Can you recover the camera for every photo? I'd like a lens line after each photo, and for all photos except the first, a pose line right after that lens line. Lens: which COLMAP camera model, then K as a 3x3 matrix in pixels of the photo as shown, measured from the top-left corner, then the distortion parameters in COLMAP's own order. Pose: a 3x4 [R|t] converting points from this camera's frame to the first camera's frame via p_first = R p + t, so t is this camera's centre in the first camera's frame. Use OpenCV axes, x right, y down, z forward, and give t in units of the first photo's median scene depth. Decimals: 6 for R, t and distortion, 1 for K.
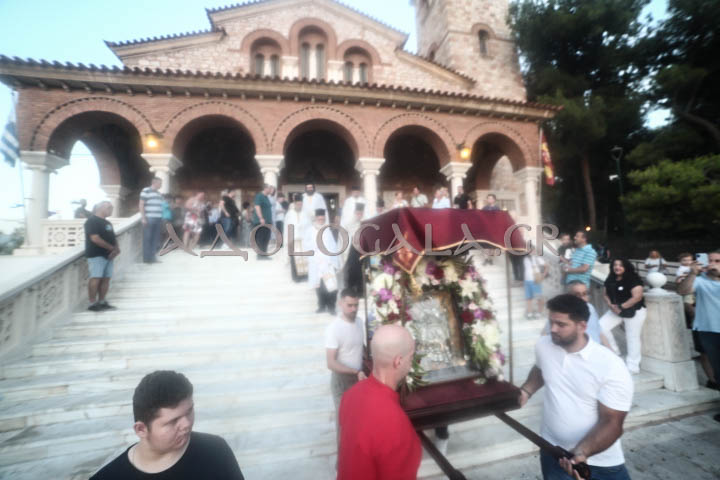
lens RADIAL K [[292.0, 0, 360.0], [0, 292.0, 240.0], [0, 0, 1]] dist [-0.087900, 0.027905]
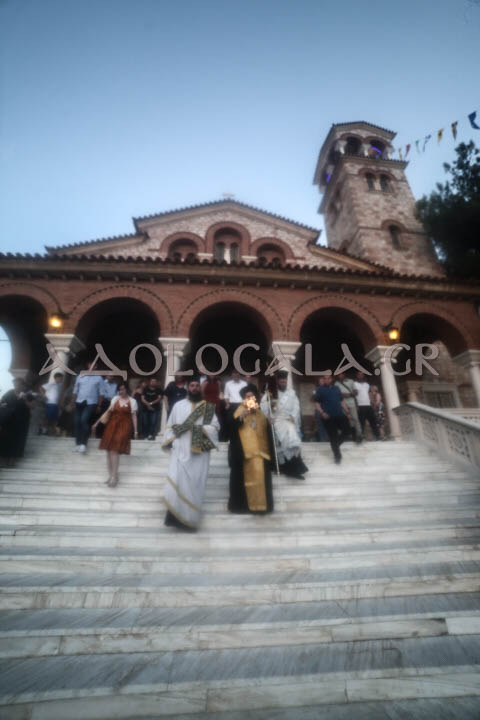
lens RADIAL K [[292.0, 0, 240.0], [0, 292.0, 360.0], [0, 0, 1]] dist [-0.087900, 0.027905]
pose [[0.993162, -0.005286, -0.116629, 0.002352], [-0.026580, 0.962503, -0.269966, 0.016383], [0.113682, 0.271220, 0.955780, 0.122790]]
